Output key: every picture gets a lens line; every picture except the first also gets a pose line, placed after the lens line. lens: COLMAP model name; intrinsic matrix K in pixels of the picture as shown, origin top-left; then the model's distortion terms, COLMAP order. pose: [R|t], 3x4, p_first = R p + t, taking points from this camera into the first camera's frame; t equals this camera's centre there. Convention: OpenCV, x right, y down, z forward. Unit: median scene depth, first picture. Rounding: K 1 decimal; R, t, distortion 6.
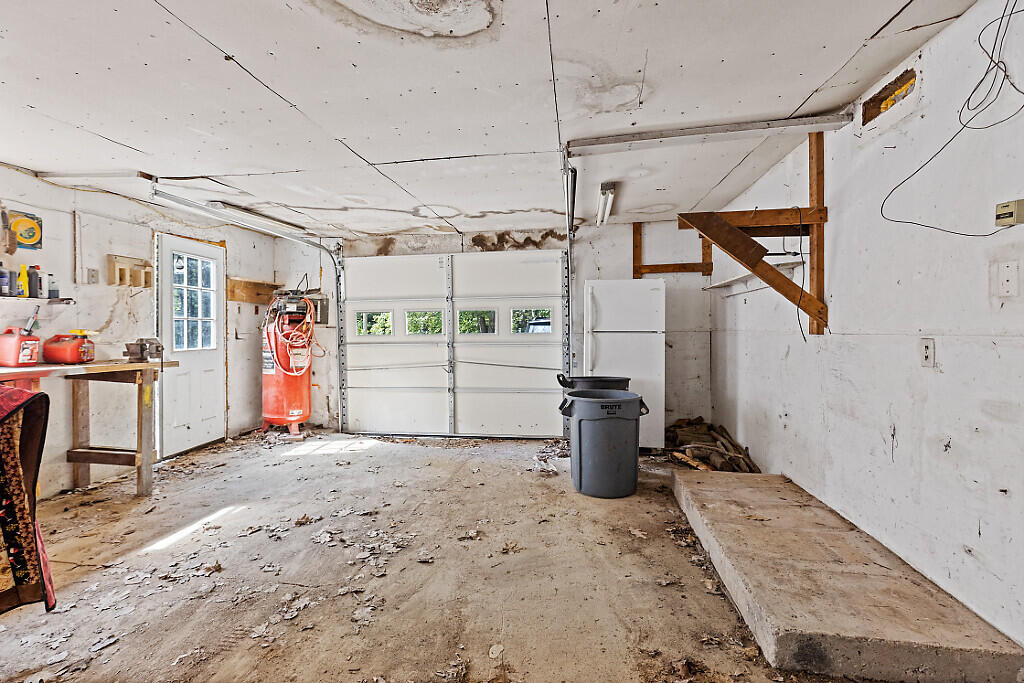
lens RADIAL K [[467.4, 0, 512.3], [0, 467.4, 334.0], [0, 0, 1]] dist [0.010057, -0.002769]
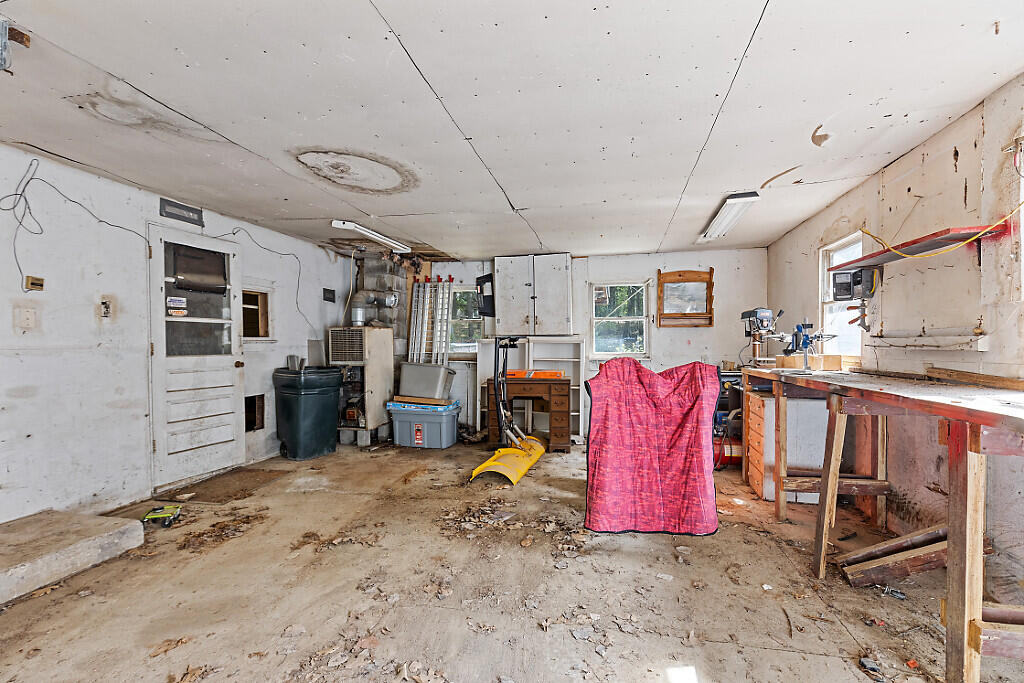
lens RADIAL K [[467.4, 0, 510.5], [0, 467.4, 343.0], [0, 0, 1]] dist [0.010057, -0.002769]
pose [[-0.997673, 0.010342, 0.067398, -0.842550], [0.011516, 0.999788, 0.017051, -0.027503], [-0.067207, 0.017787, -0.997580, 2.445207]]
